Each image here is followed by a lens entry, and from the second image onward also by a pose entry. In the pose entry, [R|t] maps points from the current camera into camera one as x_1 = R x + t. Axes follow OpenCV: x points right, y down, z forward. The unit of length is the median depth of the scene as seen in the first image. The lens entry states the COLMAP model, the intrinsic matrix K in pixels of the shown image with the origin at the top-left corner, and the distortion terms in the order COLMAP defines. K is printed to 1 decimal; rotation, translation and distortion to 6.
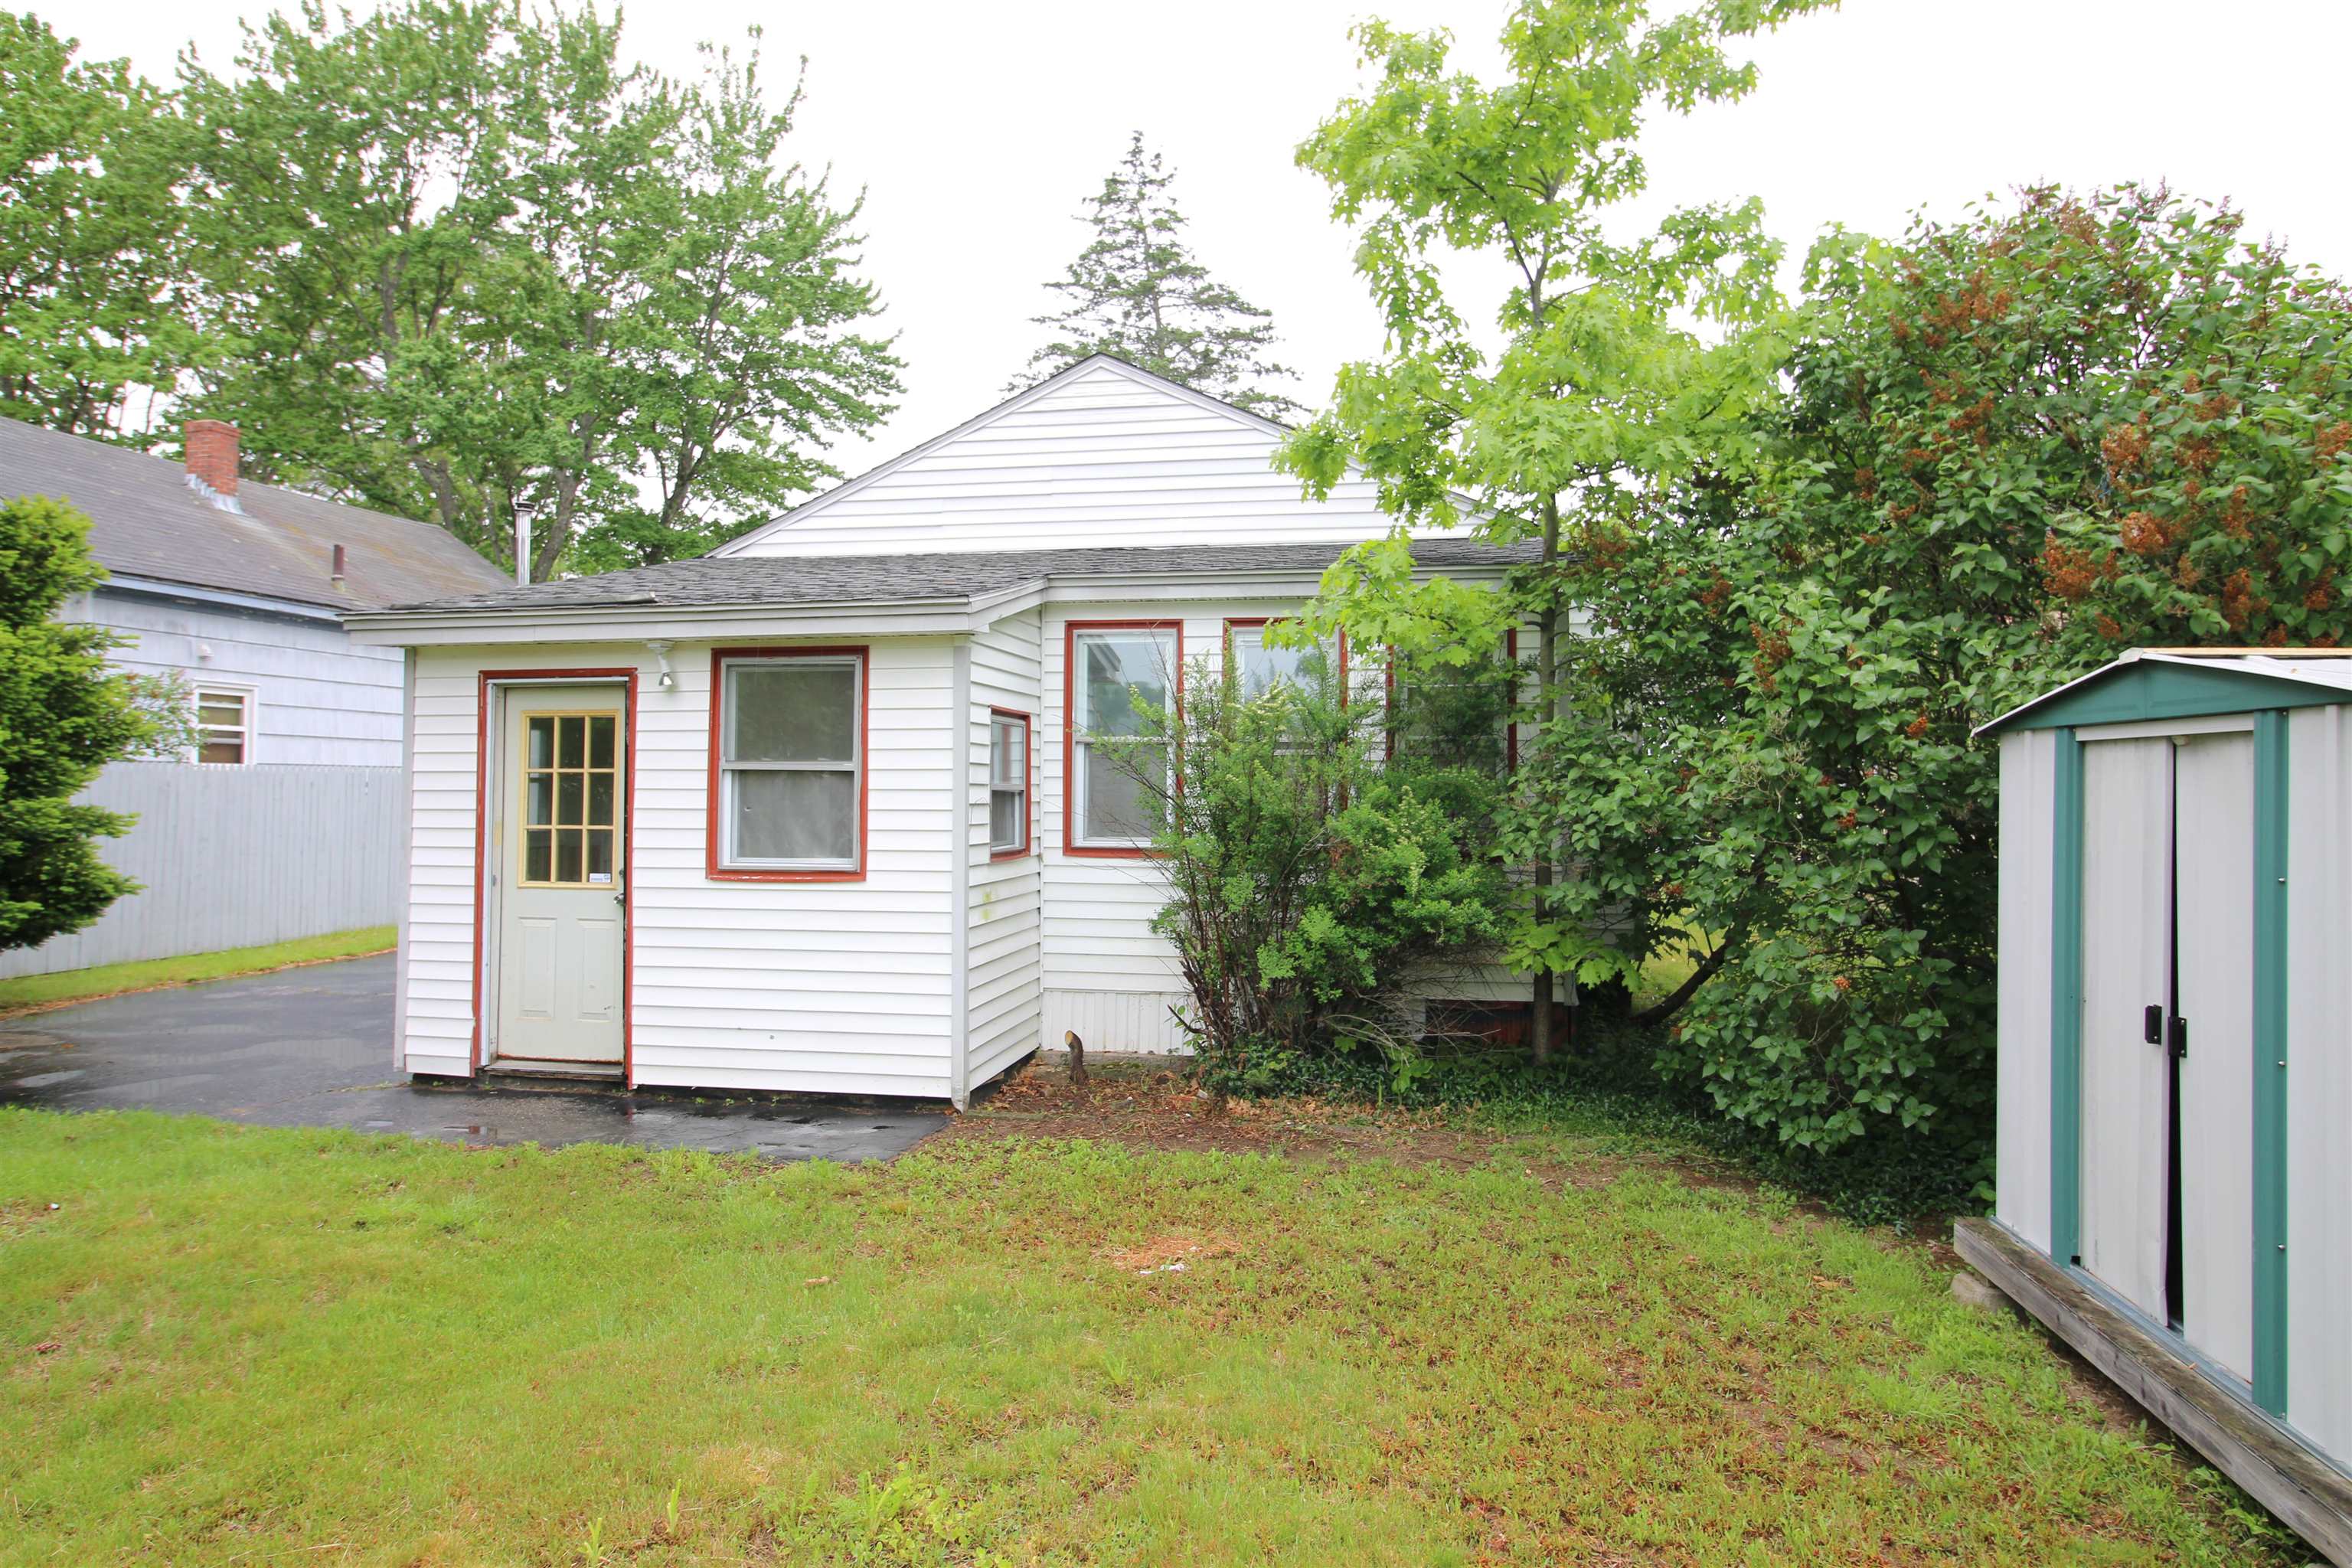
lens RADIAL K [[1405.0, 0, 1176.0], [0, 1405.0, 784.0], [0, 0, 1]] dist [0.001800, -0.000020]
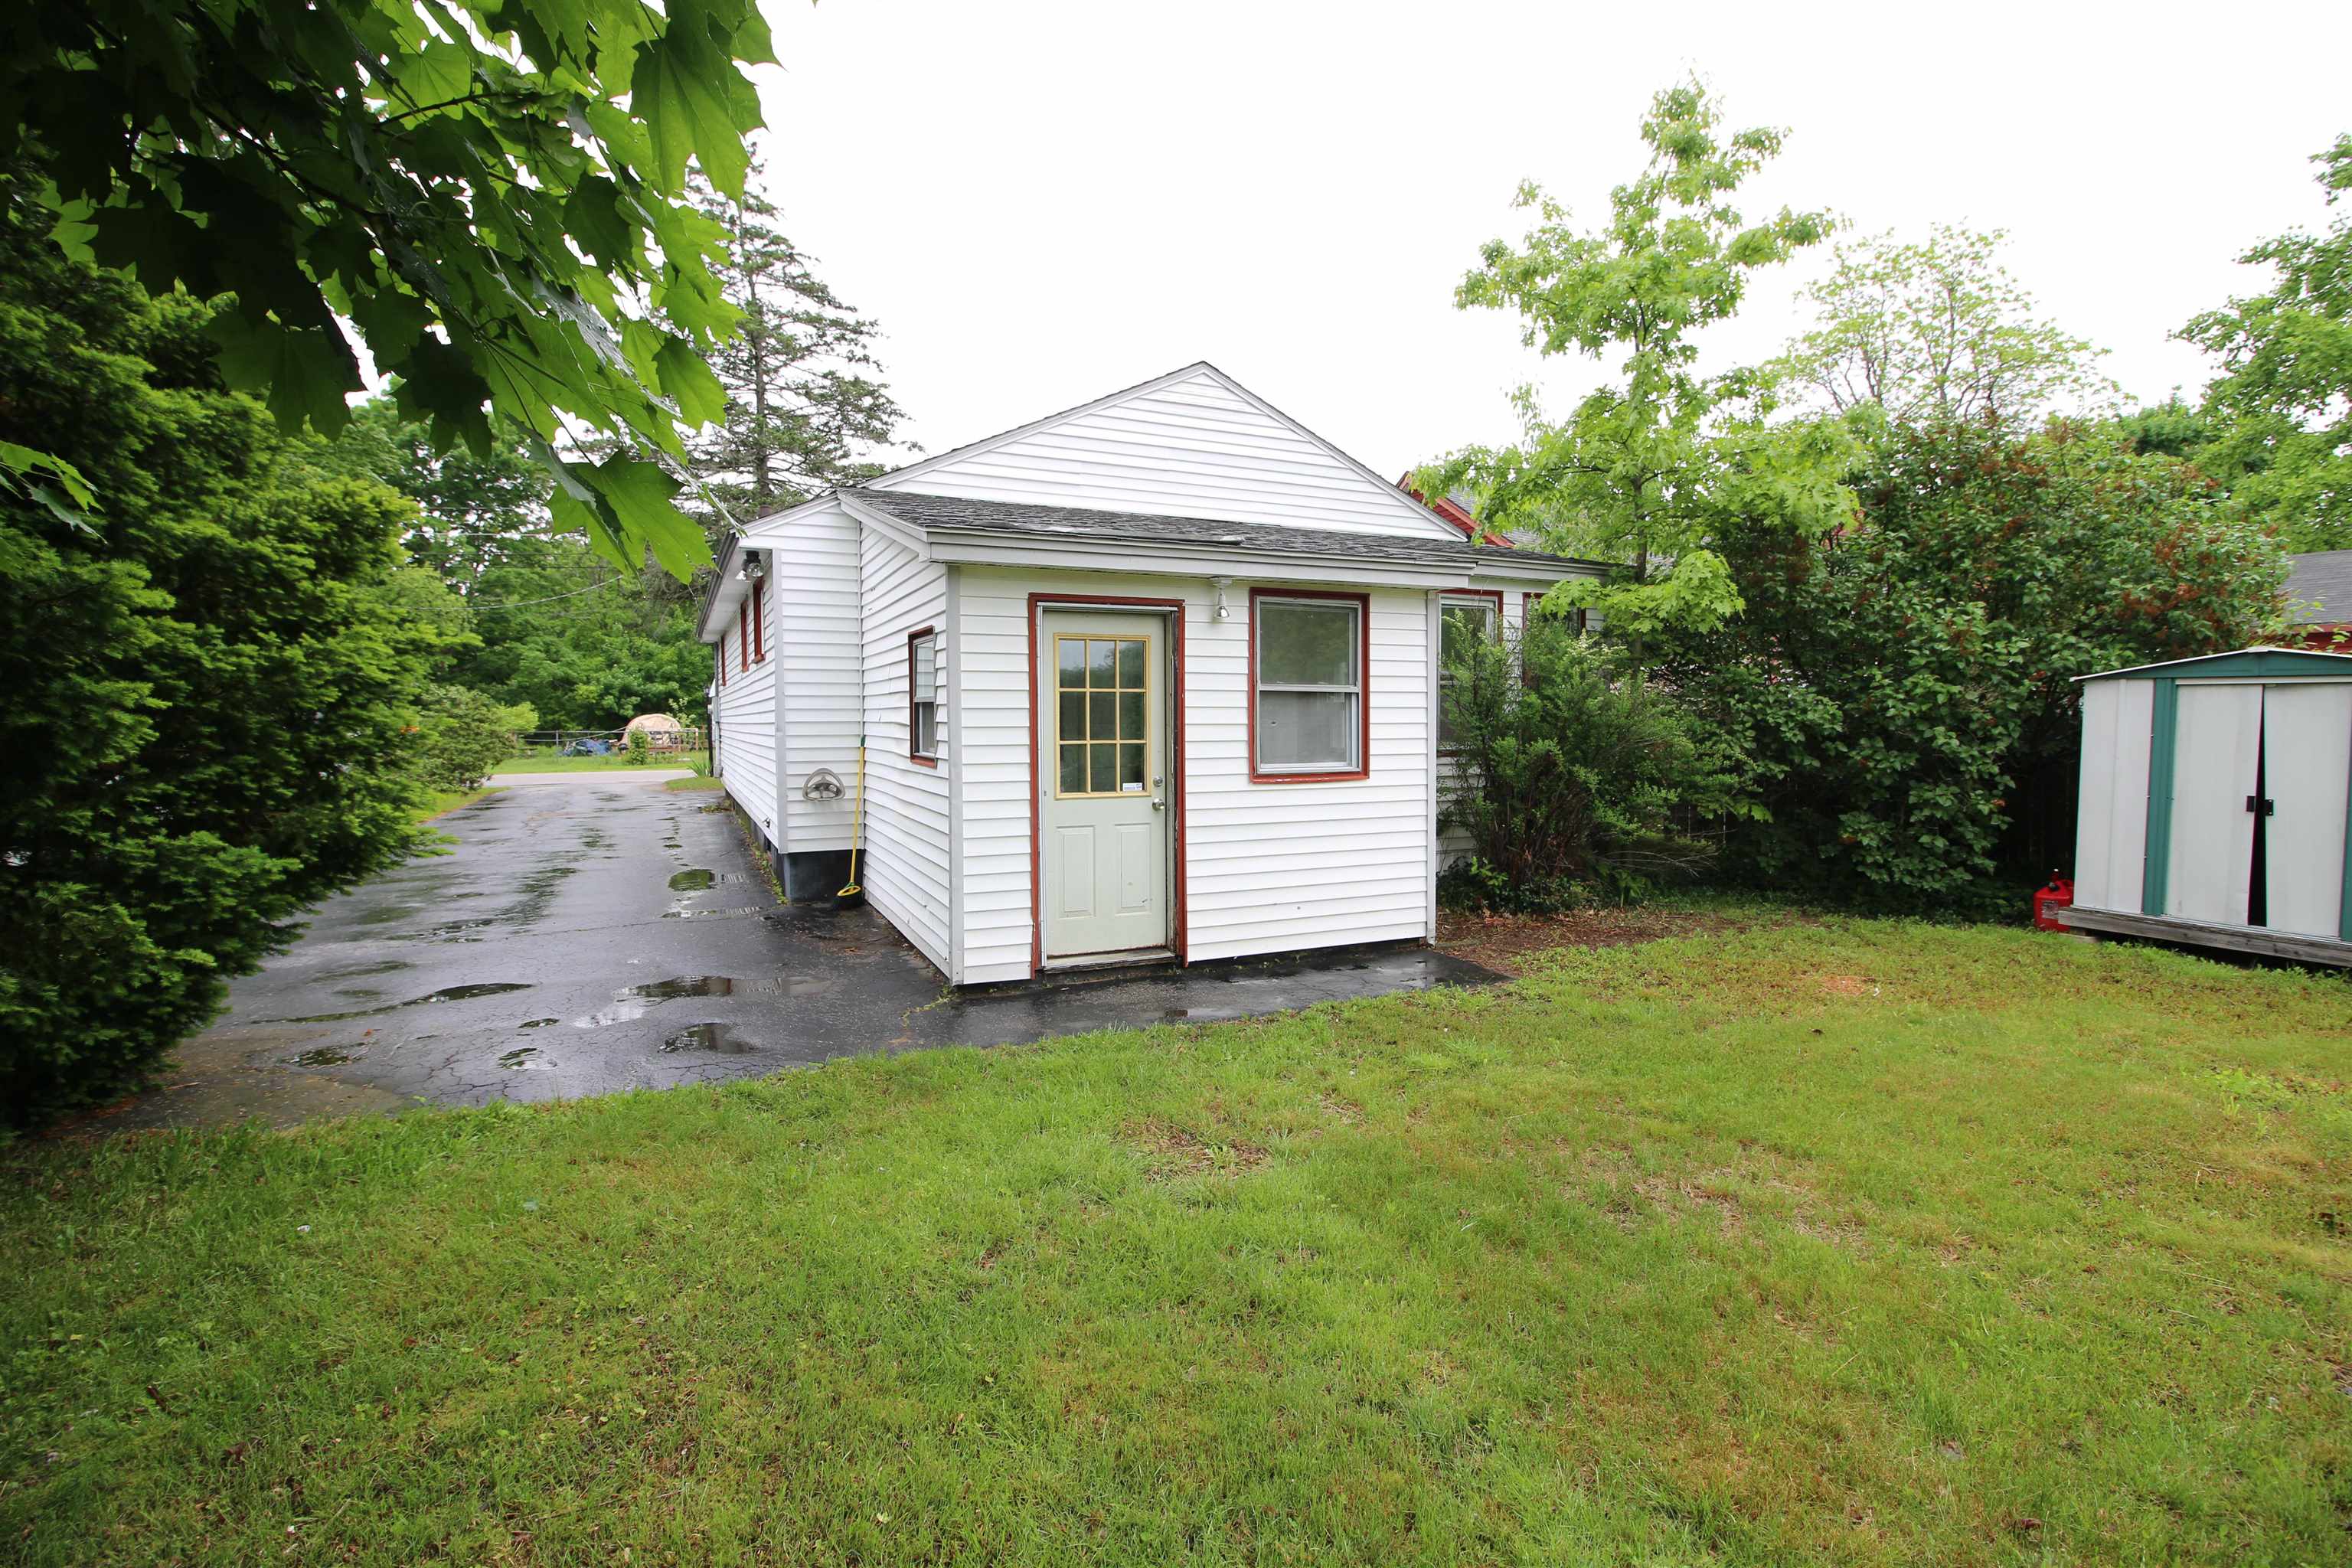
lens RADIAL K [[1078.2, 0, 1176.0], [0, 1078.2, 784.0], [0, 0, 1]] dist [-0.000584, -0.000090]
pose [[0.815406, -0.041327, 0.577413, -0.900751], [0.001553, 0.997601, 0.069207, 0.005343], [-0.578887, -0.055535, 0.813514, 0.289455]]
